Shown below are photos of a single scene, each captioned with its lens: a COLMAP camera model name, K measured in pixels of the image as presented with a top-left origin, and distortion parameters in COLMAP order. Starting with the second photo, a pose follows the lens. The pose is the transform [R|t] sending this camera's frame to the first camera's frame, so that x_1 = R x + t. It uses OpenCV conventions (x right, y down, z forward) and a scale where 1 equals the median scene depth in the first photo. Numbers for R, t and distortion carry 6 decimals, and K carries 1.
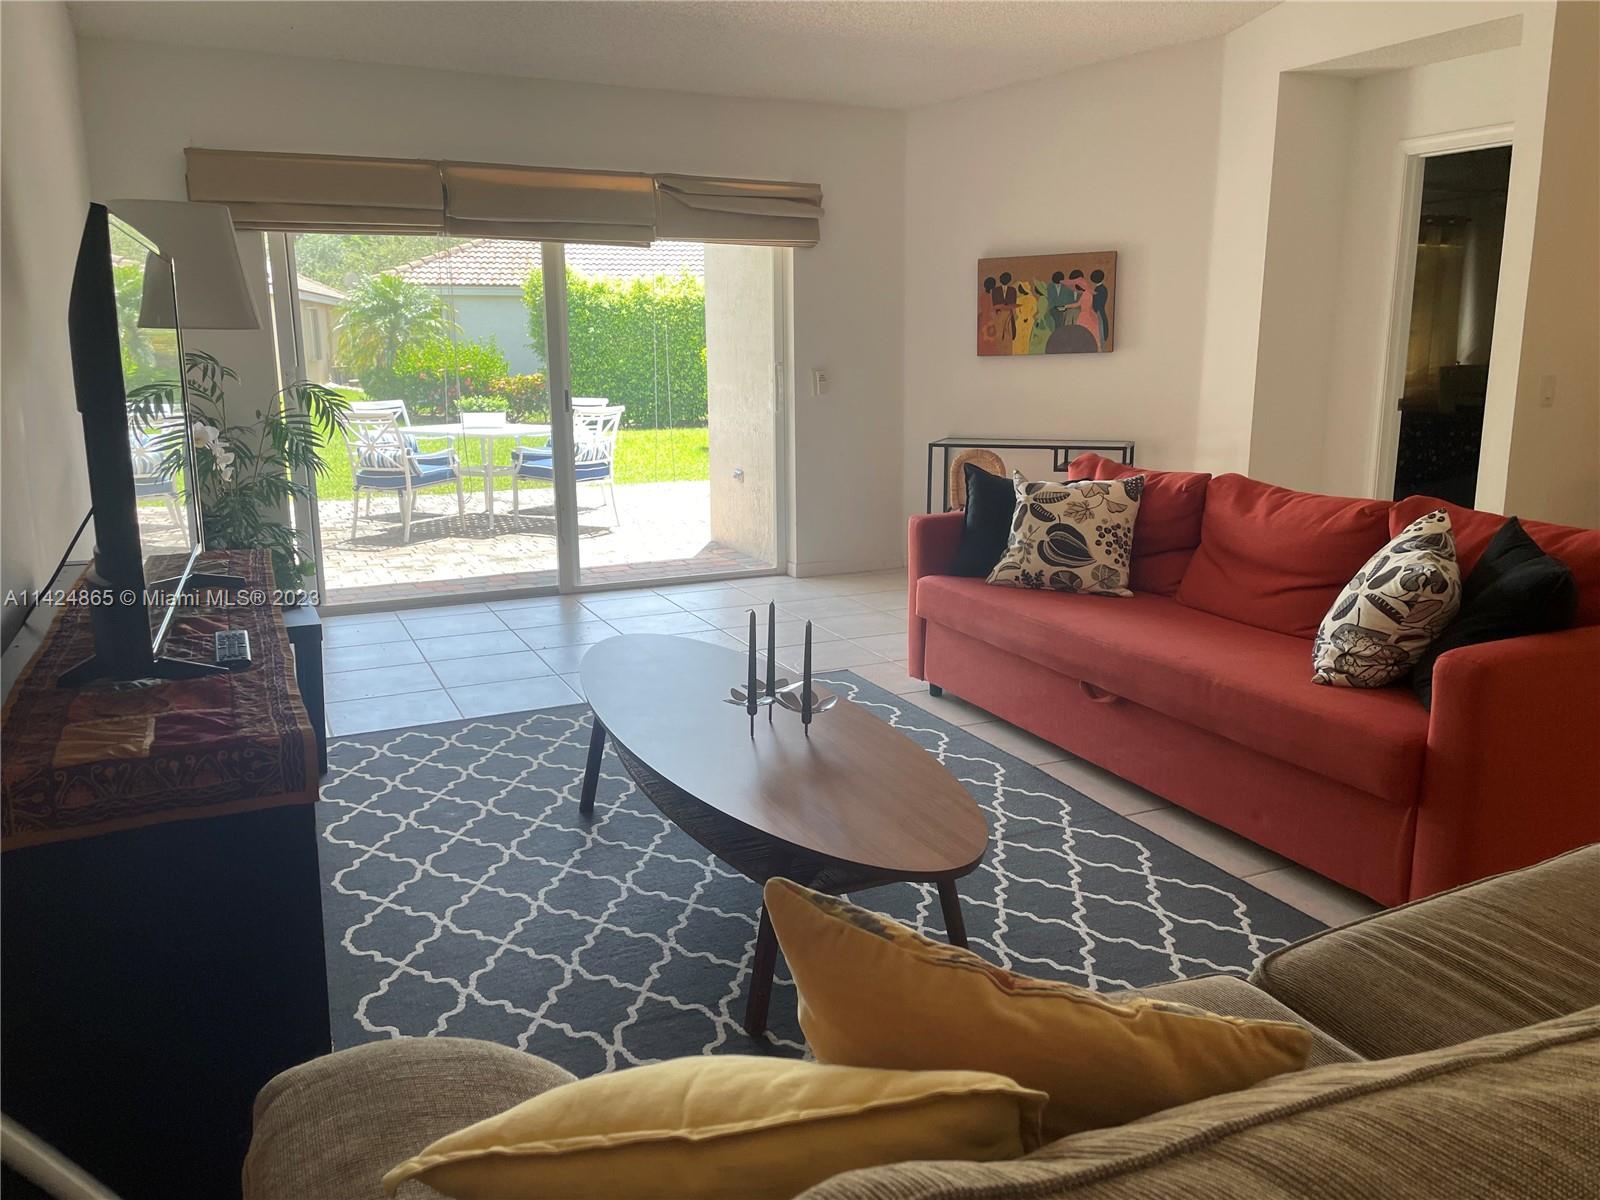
lens RADIAL K [[1197.9, 0, 813.8], [0, 1197.9, 594.2], [0, 0, 1]] dist [0.105145, -0.144784]
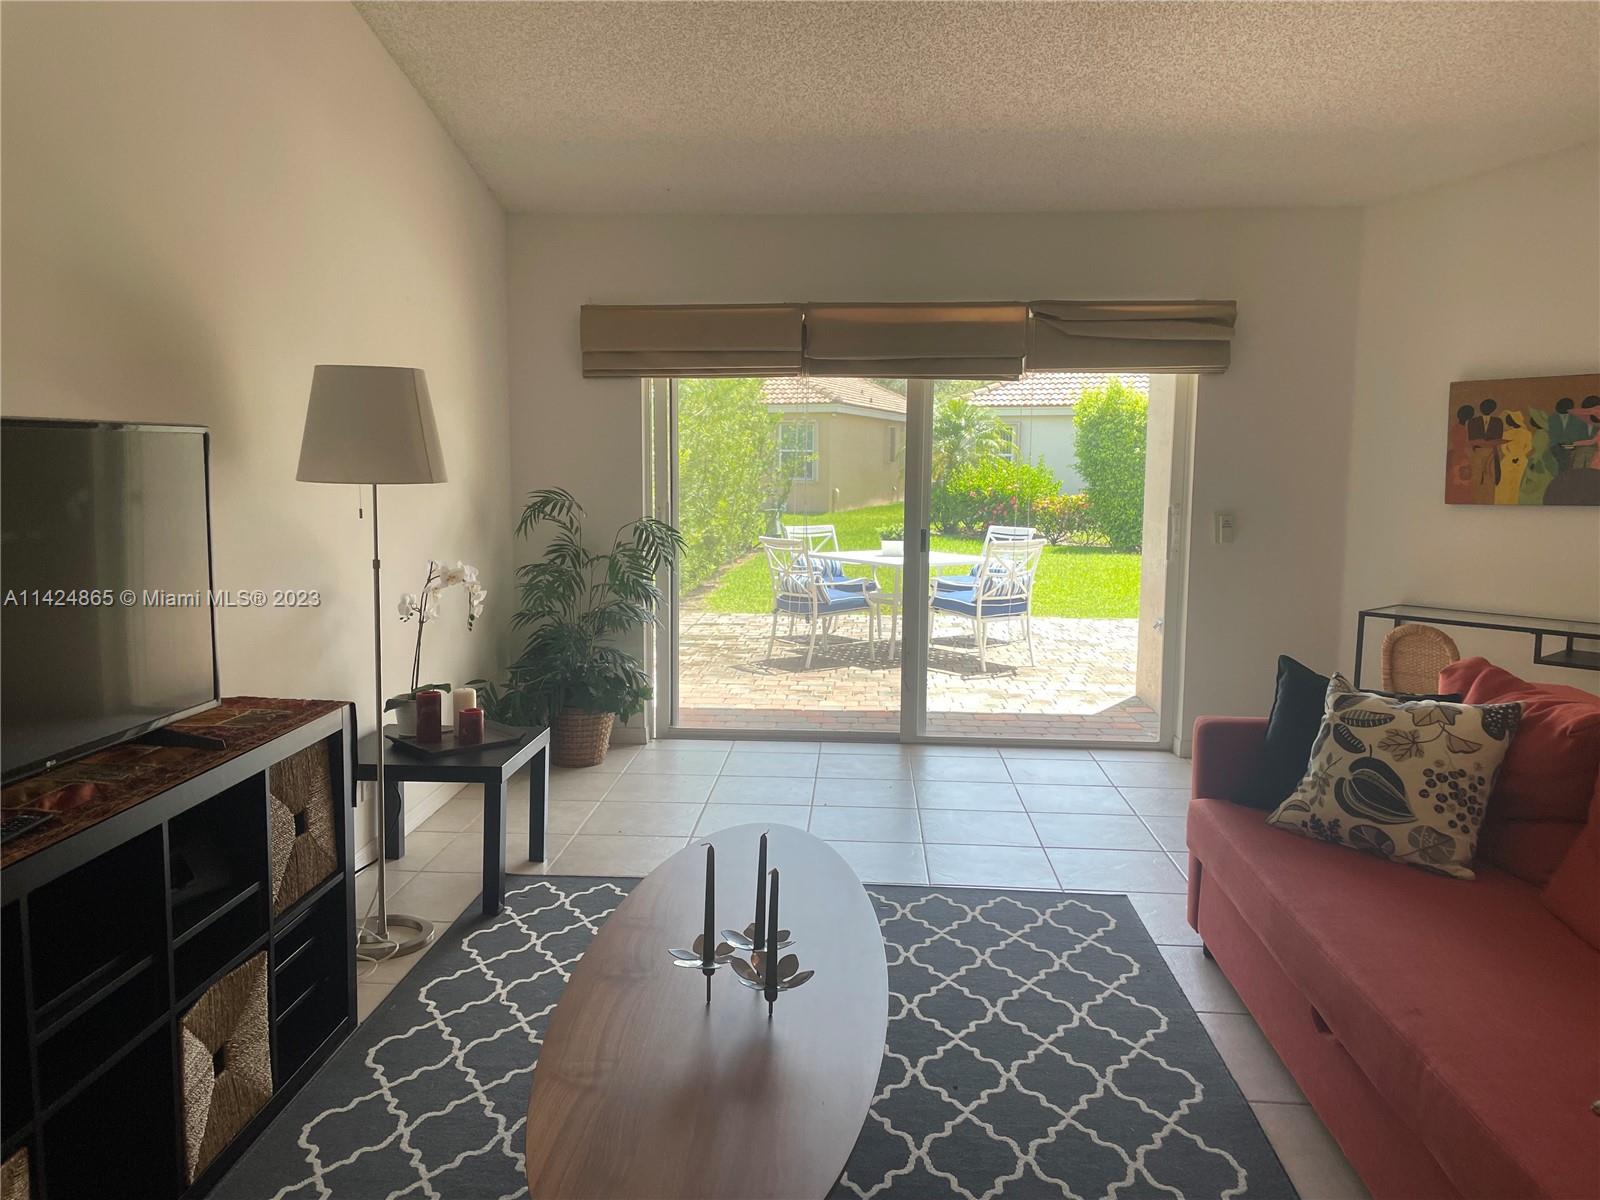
lens RADIAL K [[1205.8, 0, 791.1], [0, 1205.8, 595.5], [0, 0, 1]] dist [0.094440, -0.117136]
pose [[0.873369, 0.067593, -0.482347, 0.167531], [-0.111058, 0.991872, -0.062095, -0.047771], [0.474229, 0.107801, 0.873777, 0.129280]]
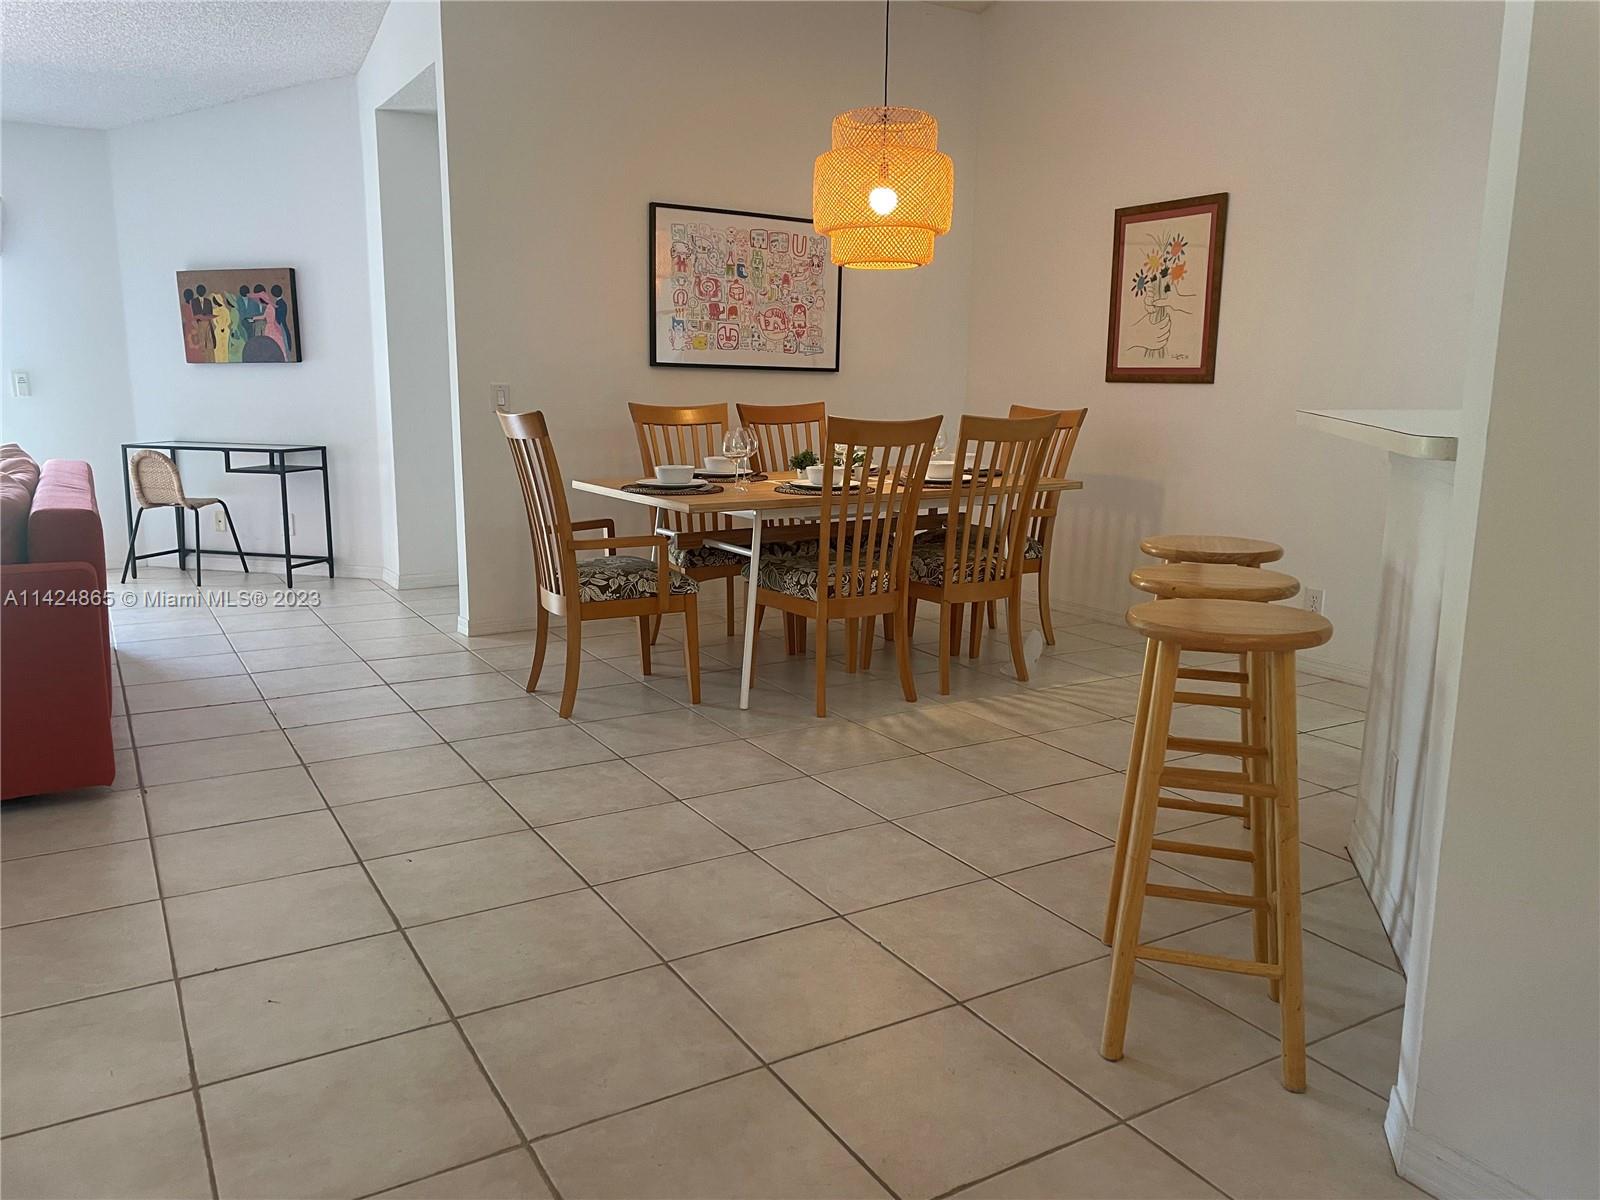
lens RADIAL K [[1197.9, 0, 813.8], [0, 1197.9, 594.2], [0, 0, 1]] dist [0.105145, -0.144784]
pose [[0.995145, -0.000265, 0.098424, 0.625751], [0.003008, 0.999611, -0.027715, 0.036393], [-0.098378, 0.027876, 0.994759, -0.108455]]
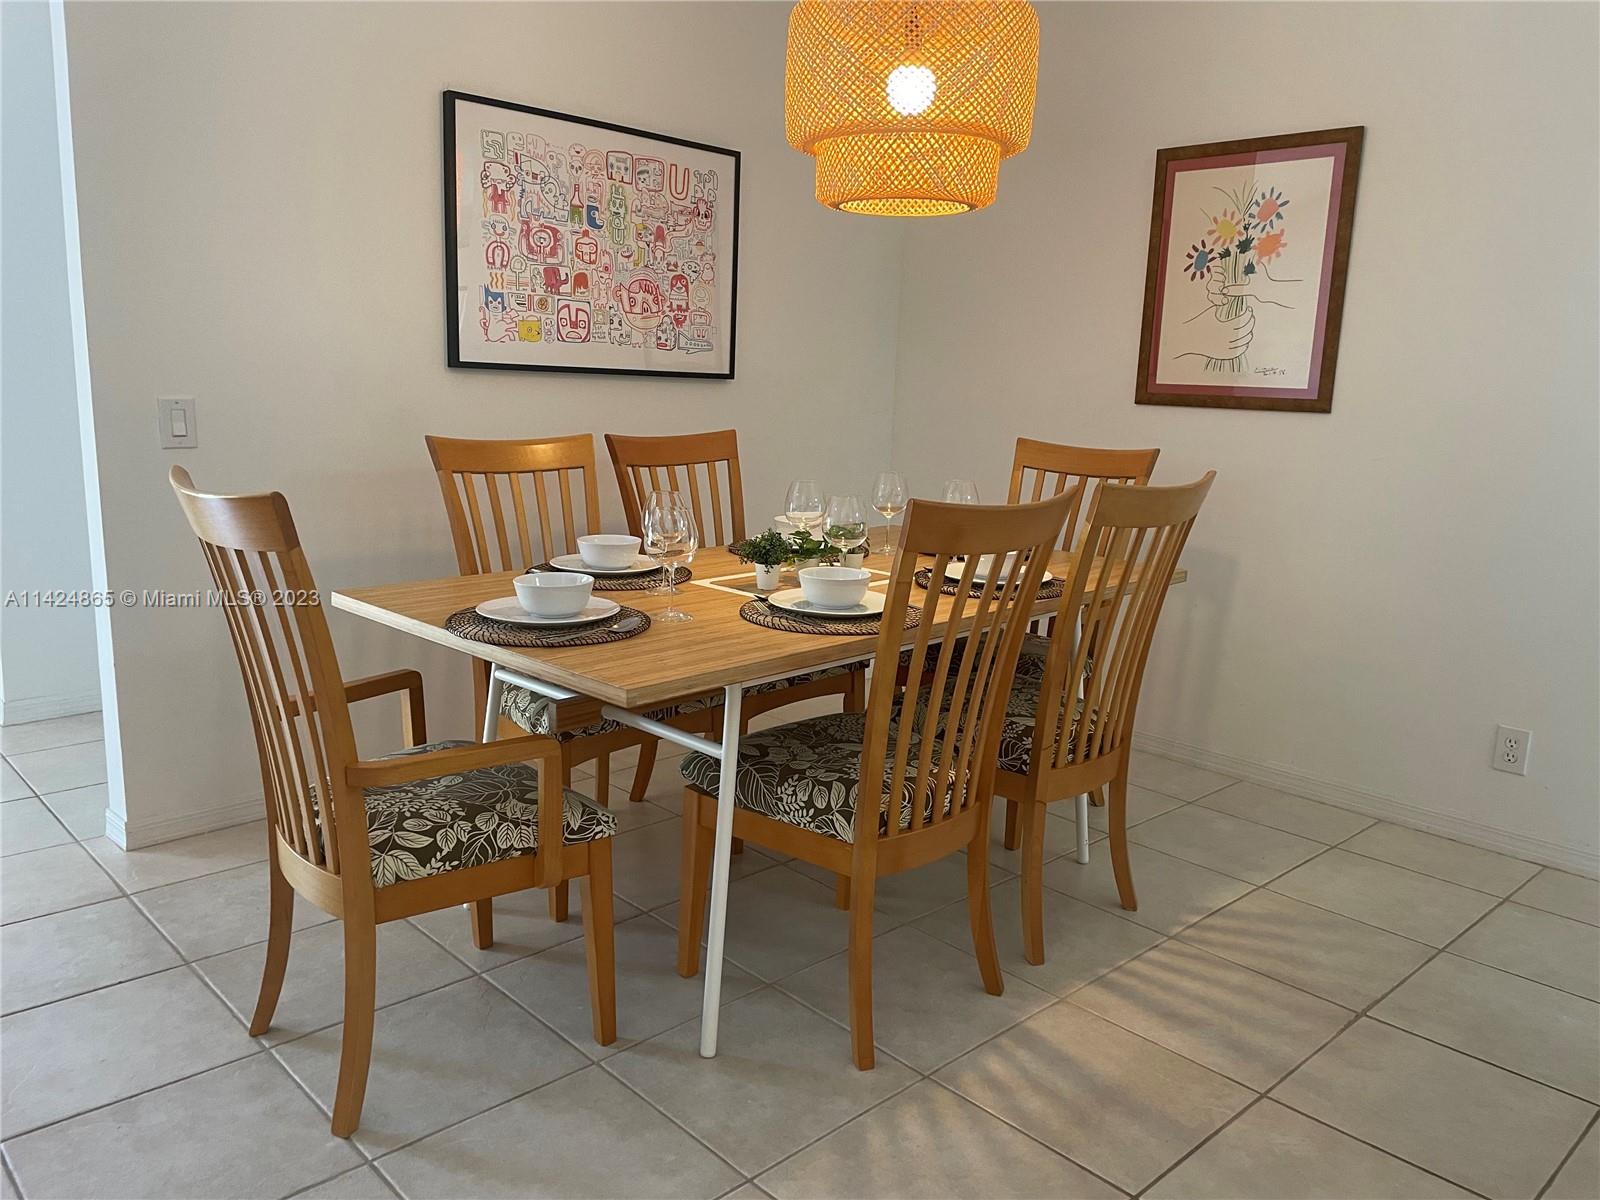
lens RADIAL K [[1202.1, 0, 800.0], [0, 1202.1, 600.0], [0, 0, 1]] dist [0.098238, -0.131888]
pose [[0.951368, -0.023695, 0.307145, 0.570036], [0.027088, 0.999610, -0.006787, -0.051489], [-0.306864, 0.014777, 0.951639, 0.246747]]
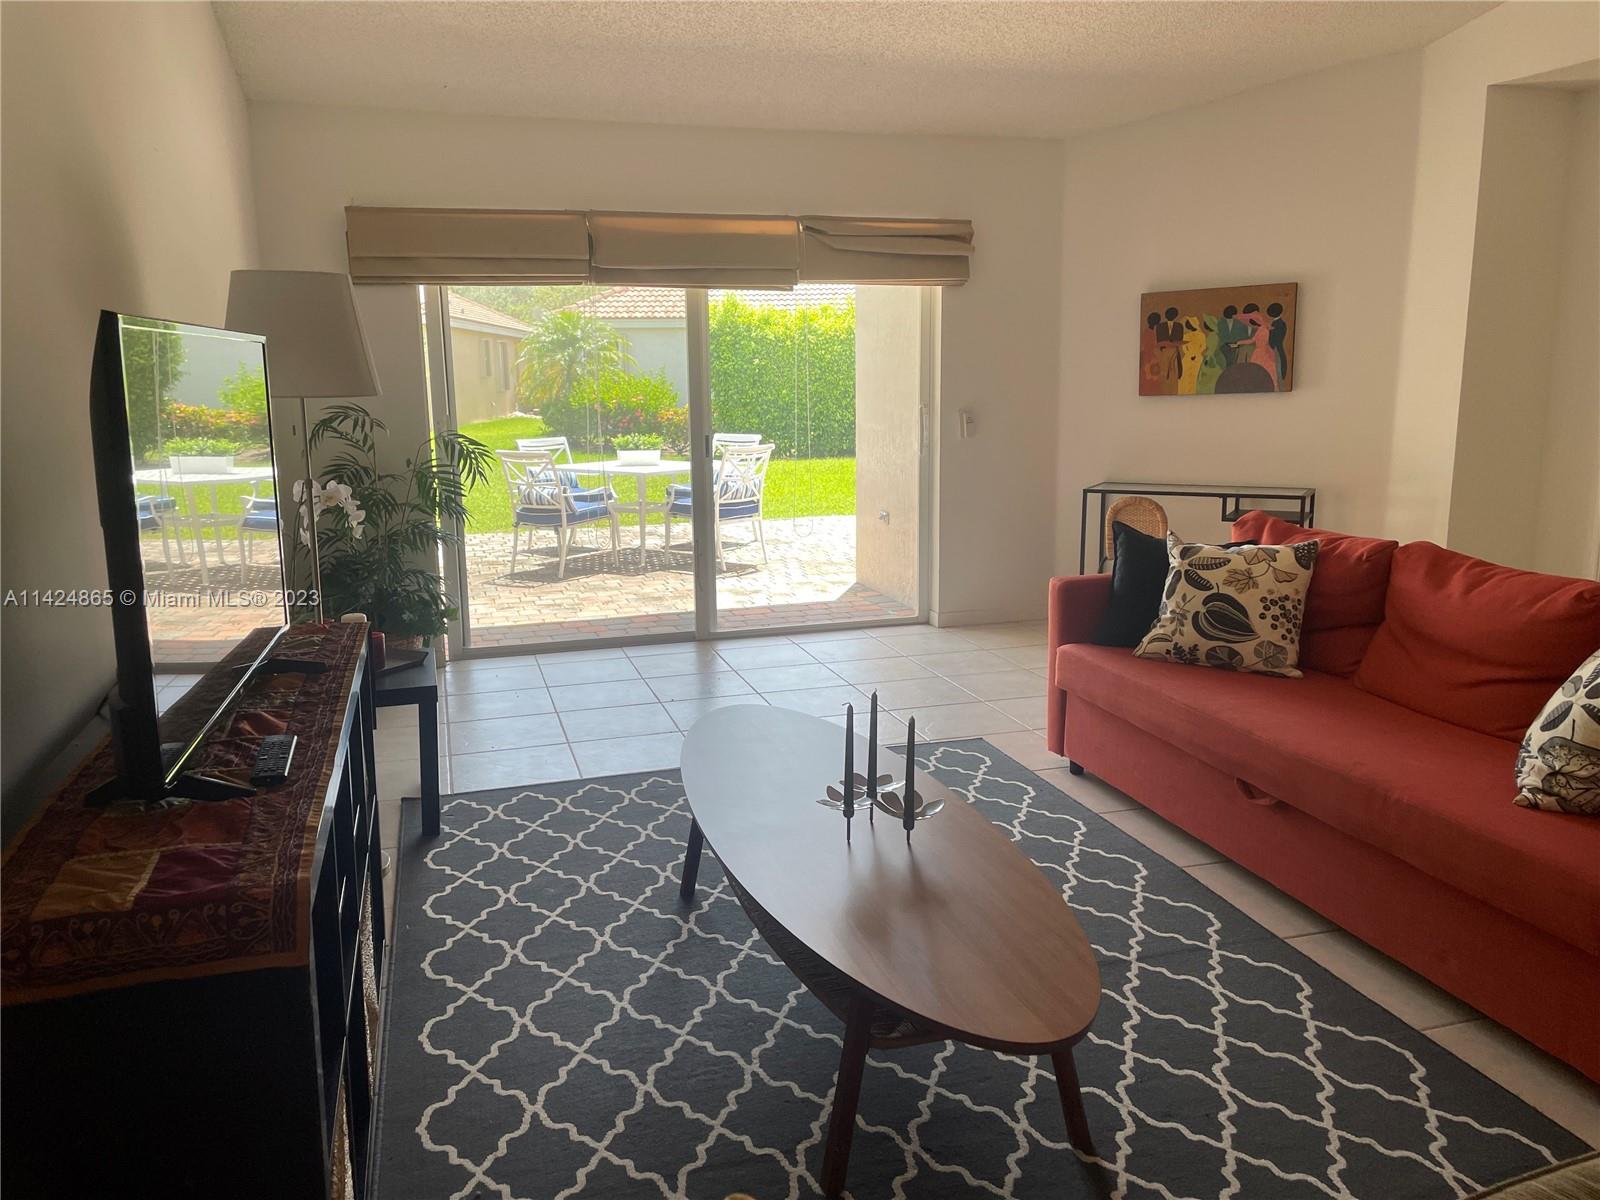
lens RADIAL K [[1200.7, 0, 798.9], [0, 1200.7, 593.7], [0, 0, 1]] dist [0.092768, -0.115040]
pose [[0.988568, 0.019866, -0.149463, 0.020068], [-0.022781, 0.999582, -0.017819, -0.023582], [0.149046, 0.021020, 0.988607, 0.037585]]
